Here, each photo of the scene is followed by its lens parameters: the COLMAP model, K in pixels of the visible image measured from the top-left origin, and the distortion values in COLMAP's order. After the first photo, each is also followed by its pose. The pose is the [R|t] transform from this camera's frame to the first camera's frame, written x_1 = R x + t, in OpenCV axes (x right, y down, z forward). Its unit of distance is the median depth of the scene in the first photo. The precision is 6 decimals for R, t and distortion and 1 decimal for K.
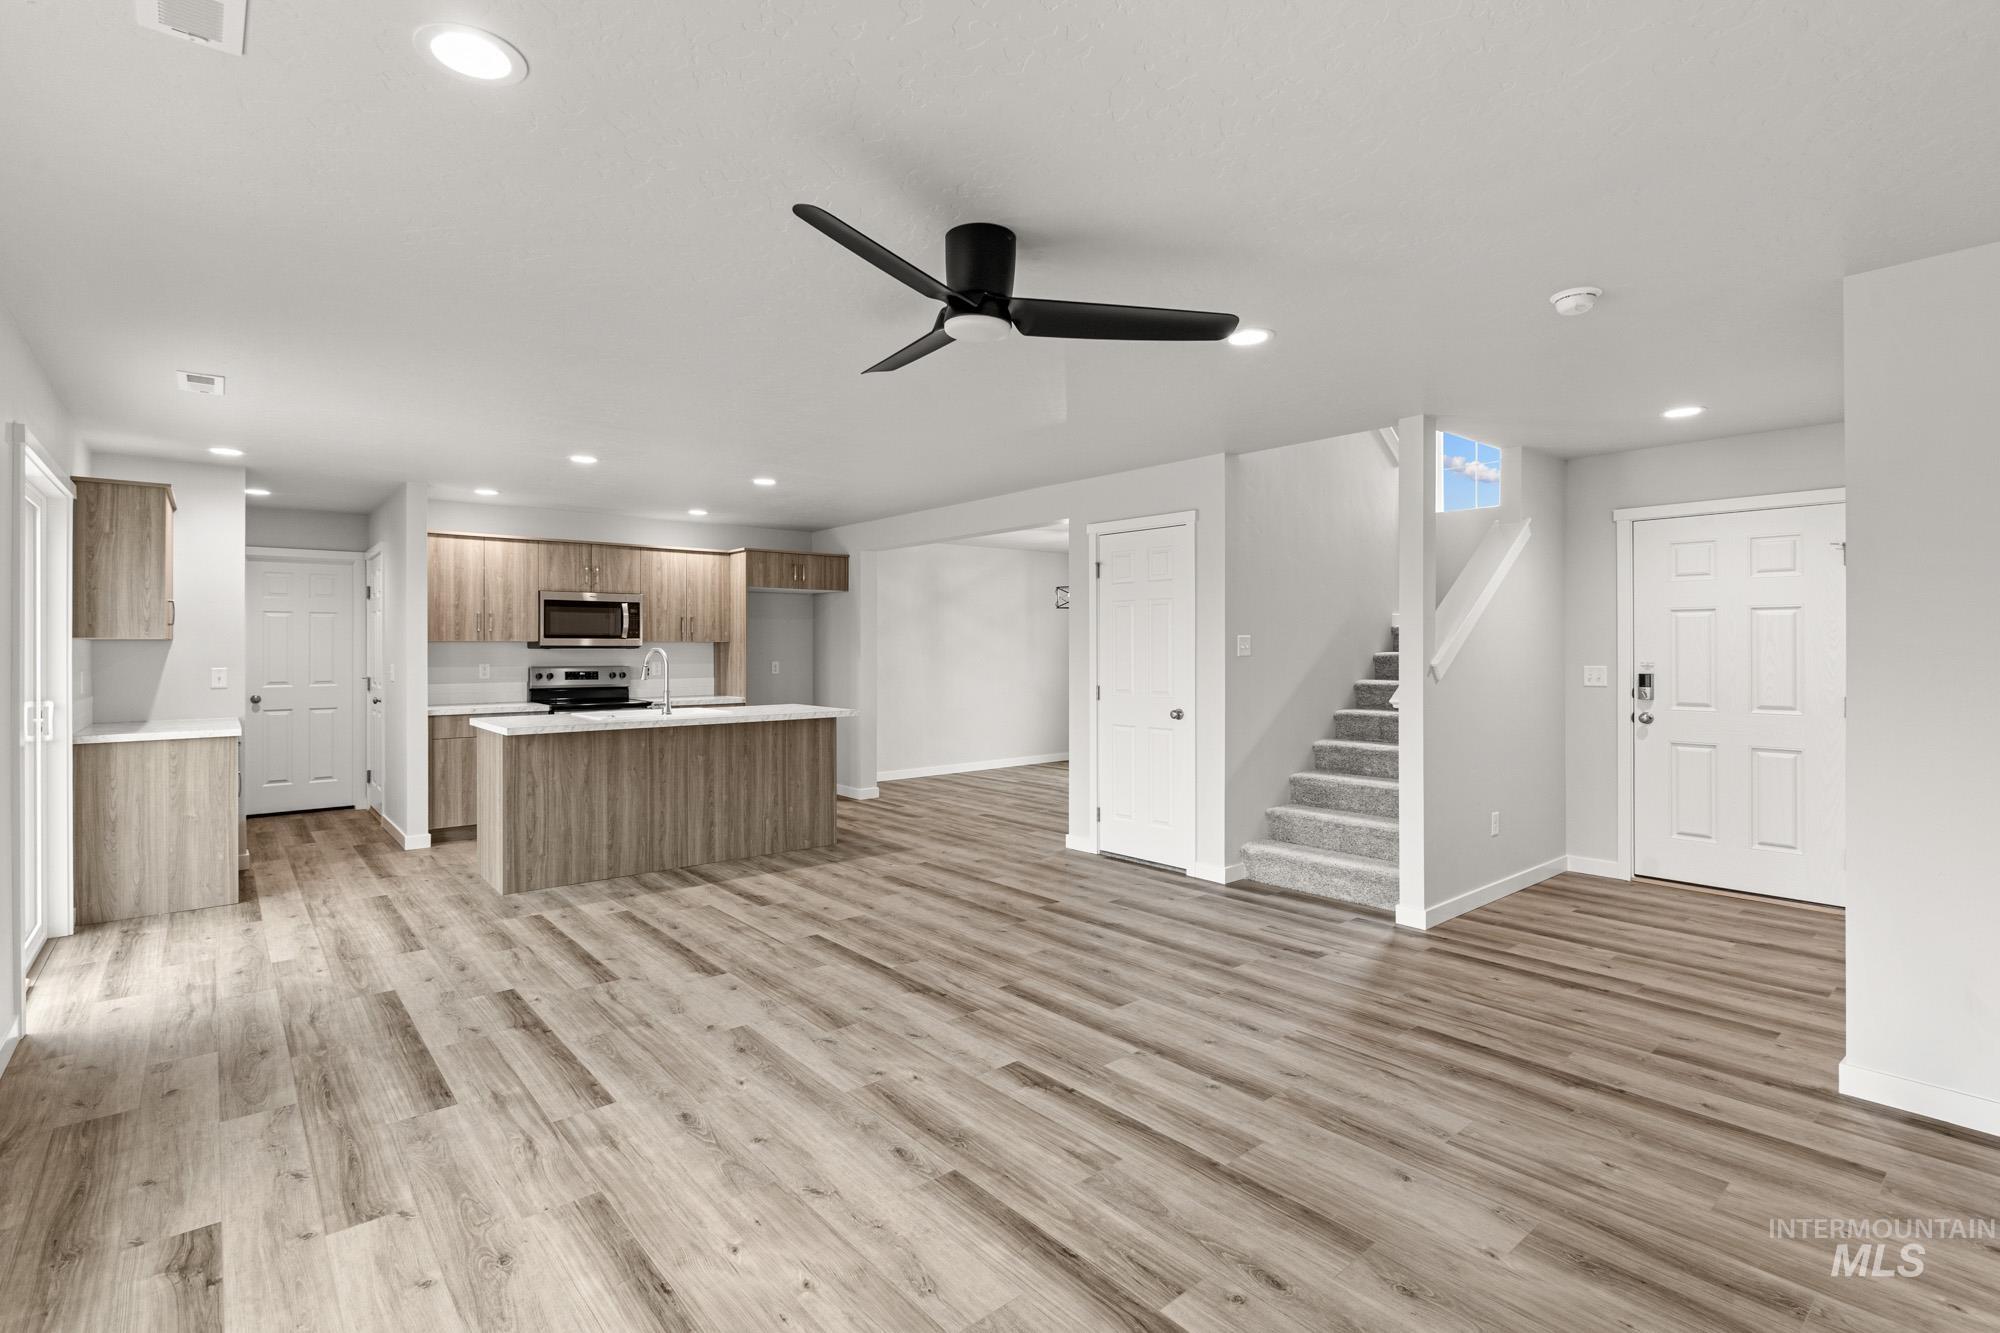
lens RADIAL K [[940.9, 0, 999.0], [0, 940.9, 642.6], [0, 0, 1]] dist [-0.002532, -0.000949]
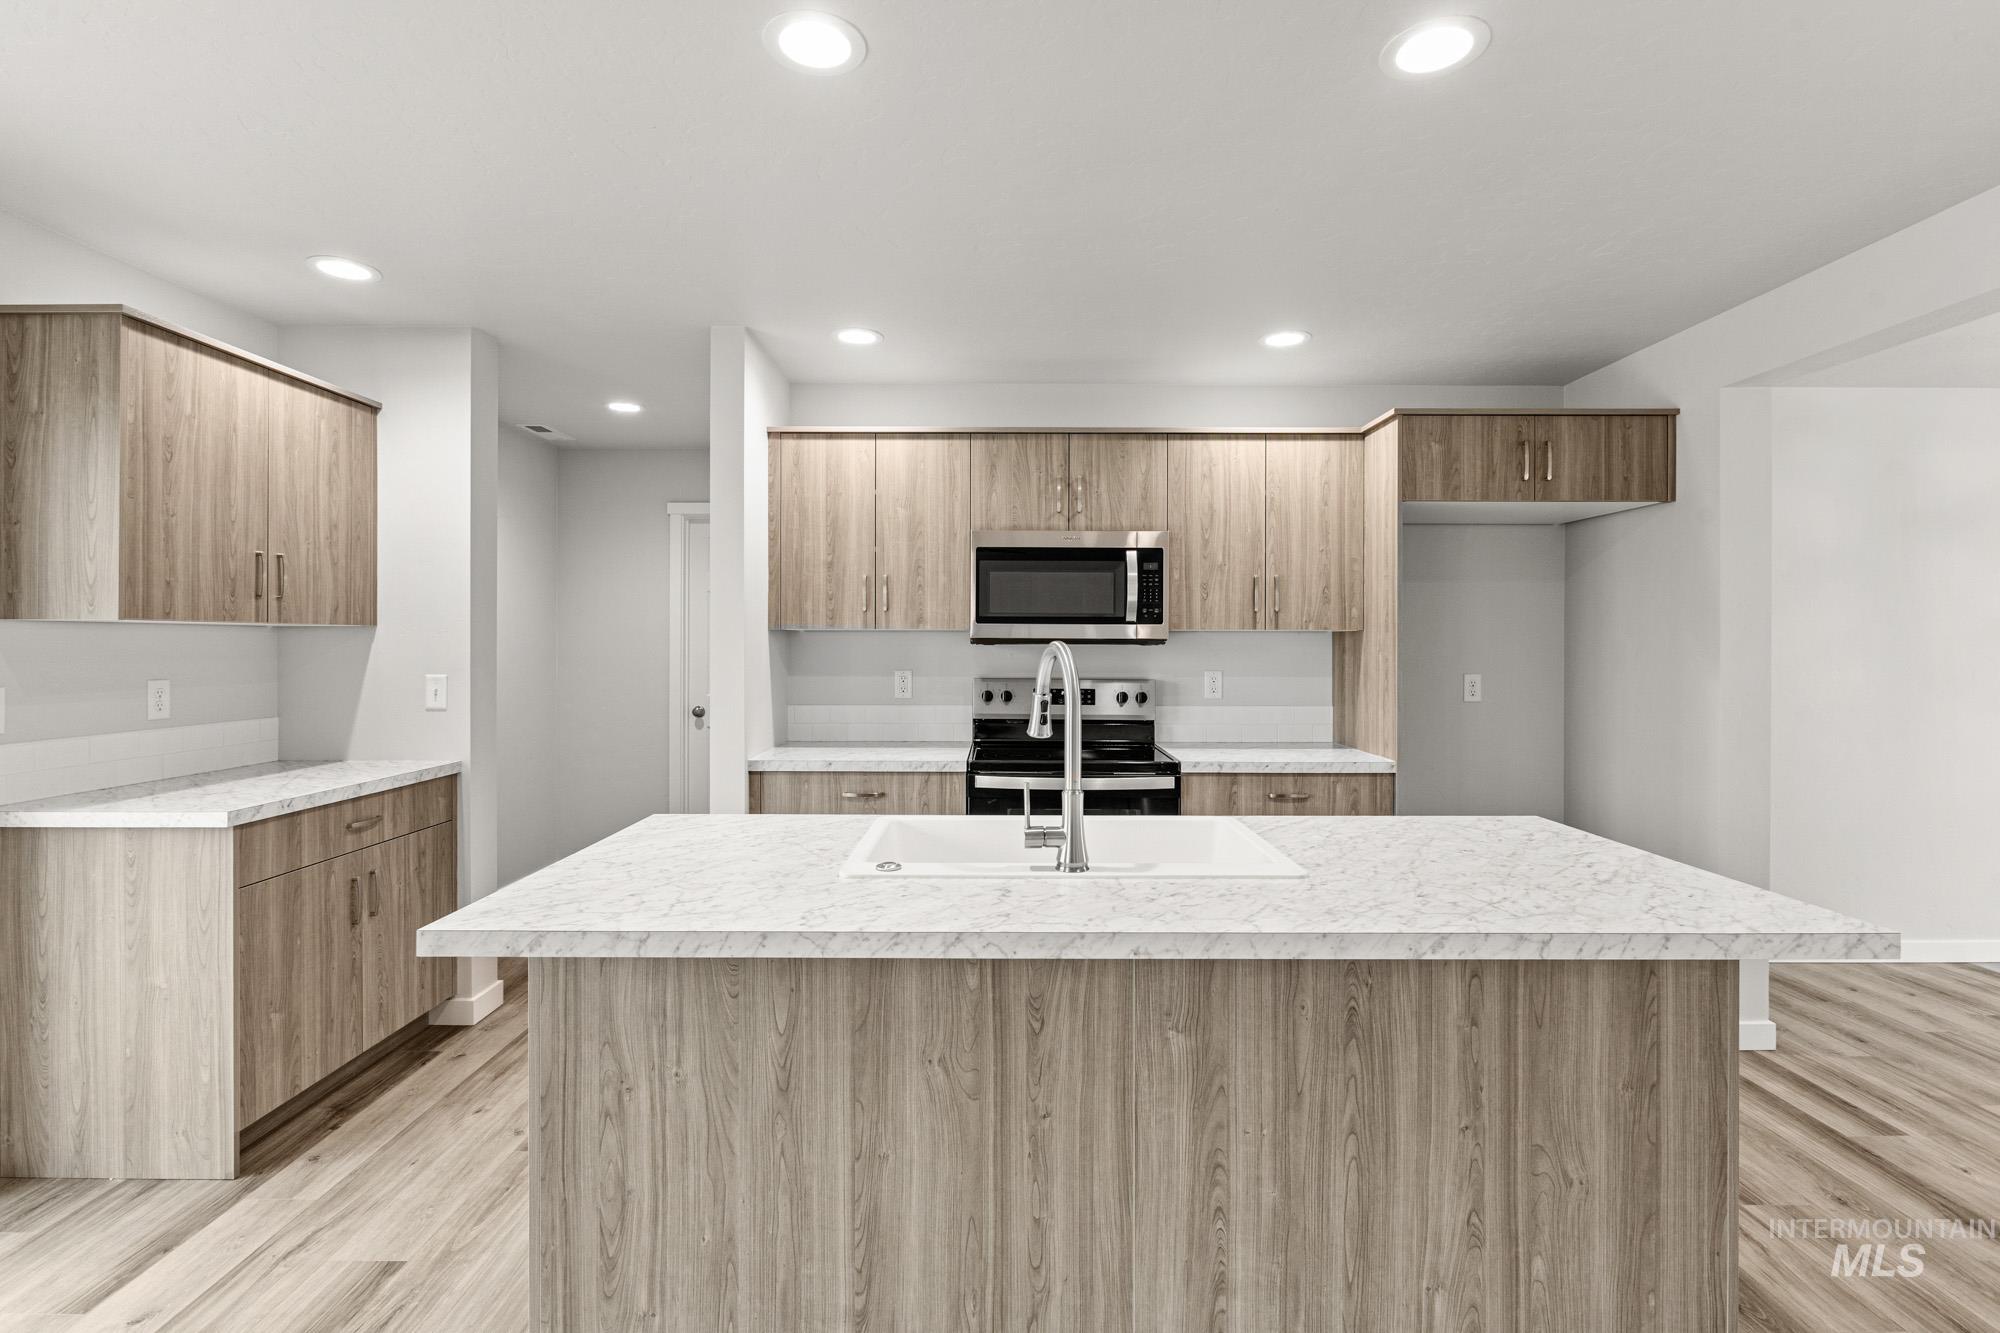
lens RADIAL K [[940.9, 0, 999.0], [0, 940.9, 642.6], [0, 0, 1]] dist [-0.002532, -0.000949]
pose [[0.765111, 0.002576, -0.643893, -0.155411], [-0.000333, 0.999993, 0.003605, 0.003955], [0.643898, -0.002544, 0.765107, 0.651354]]
